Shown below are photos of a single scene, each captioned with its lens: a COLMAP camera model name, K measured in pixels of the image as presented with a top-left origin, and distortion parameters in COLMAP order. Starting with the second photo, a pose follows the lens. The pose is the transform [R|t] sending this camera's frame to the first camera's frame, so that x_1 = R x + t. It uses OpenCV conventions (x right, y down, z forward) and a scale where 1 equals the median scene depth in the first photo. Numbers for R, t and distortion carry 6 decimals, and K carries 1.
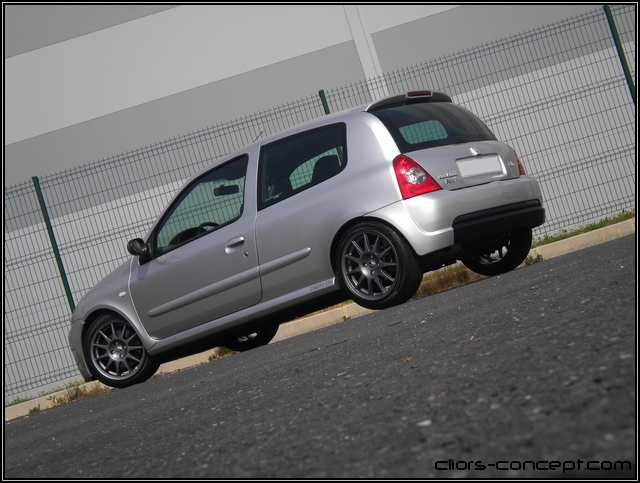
lens RADIAL K [[1256.8, 0, 322.6], [0, 1256.8, 242.0], [0, 0, 1]] dist [-0.085686, 0.000000]
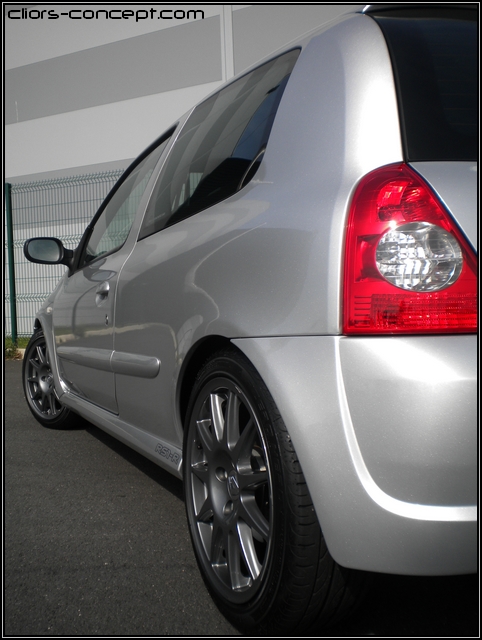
lens RADIAL K [[632.0, 0, 234.8], [0, 632.0, 320.9], [0, 0, 1]] dist [0.007091, 0.000000]
pose [[0.863593, 0.279821, -0.419414, 0.096872], [-0.206720, 0.955232, 0.211657, -0.058211], [0.459864, -0.096084, 0.882776, 0.850470]]
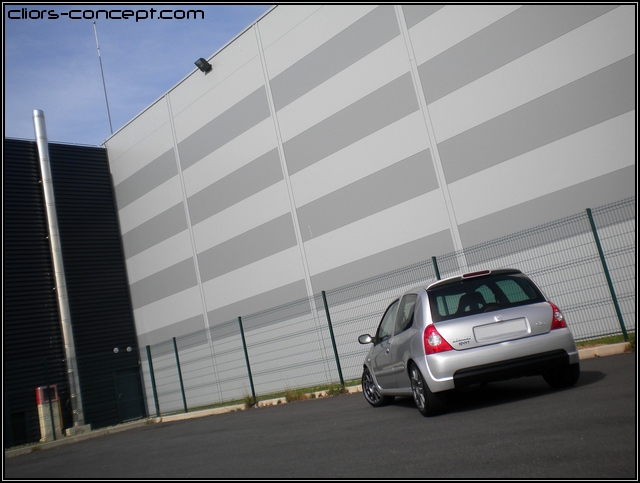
lens RADIAL K [[645.6, 0, 311.6], [0, 645.6, 257.0], [0, 0, 1]] dist [0.016660, 0.000000]
pose [[0.715310, 0.035468, -0.697907, 0.516512], [0.034783, 0.995666, 0.086251, -0.228070], [0.697941, -0.085972, 0.710976, 0.314602]]
